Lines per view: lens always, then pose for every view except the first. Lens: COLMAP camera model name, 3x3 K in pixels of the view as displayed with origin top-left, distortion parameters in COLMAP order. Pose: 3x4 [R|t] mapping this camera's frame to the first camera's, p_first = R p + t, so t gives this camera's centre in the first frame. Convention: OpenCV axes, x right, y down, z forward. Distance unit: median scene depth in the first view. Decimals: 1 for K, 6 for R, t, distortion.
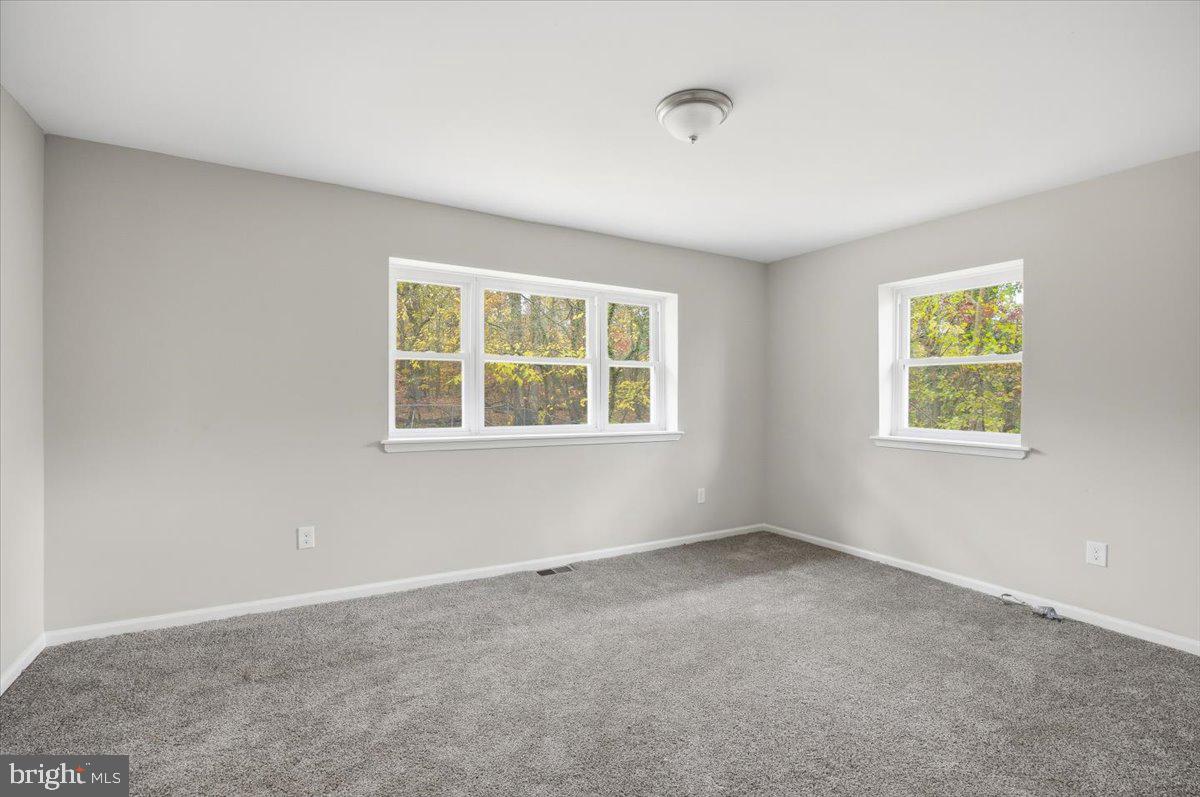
lens RADIAL K [[515.5, 0, 596.6], [0, 515.5, 396.7], [0, 0, 1]] dist [-0.028475, 0.008485]
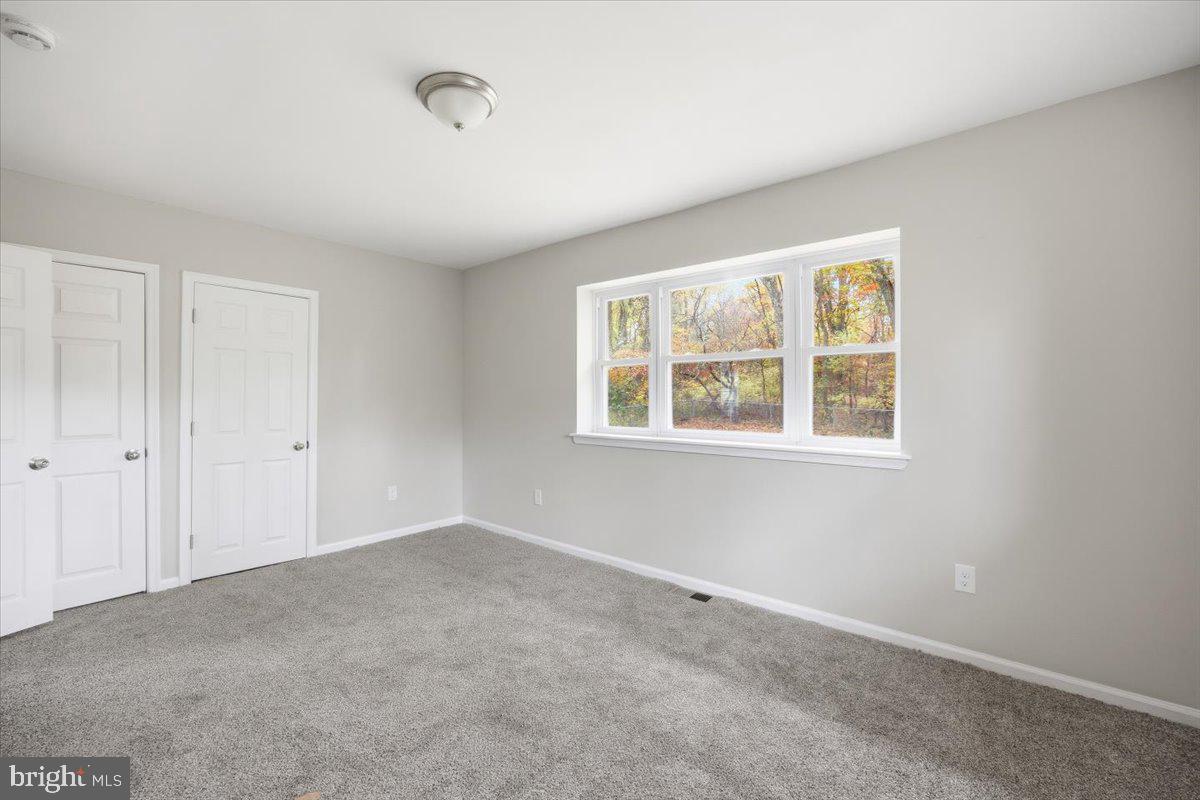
lens RADIAL K [[515.5, 0, 596.6], [0, 515.5, 398.2], [0, 0, 1]] dist [-0.028475, 0.008485]
pose [[0.337641, -0.010078, -0.941221, 0.694274], [-0.003746, 0.999920, -0.012050, 0.012146], [0.941268, 0.007595, 0.337576, 0.543970]]
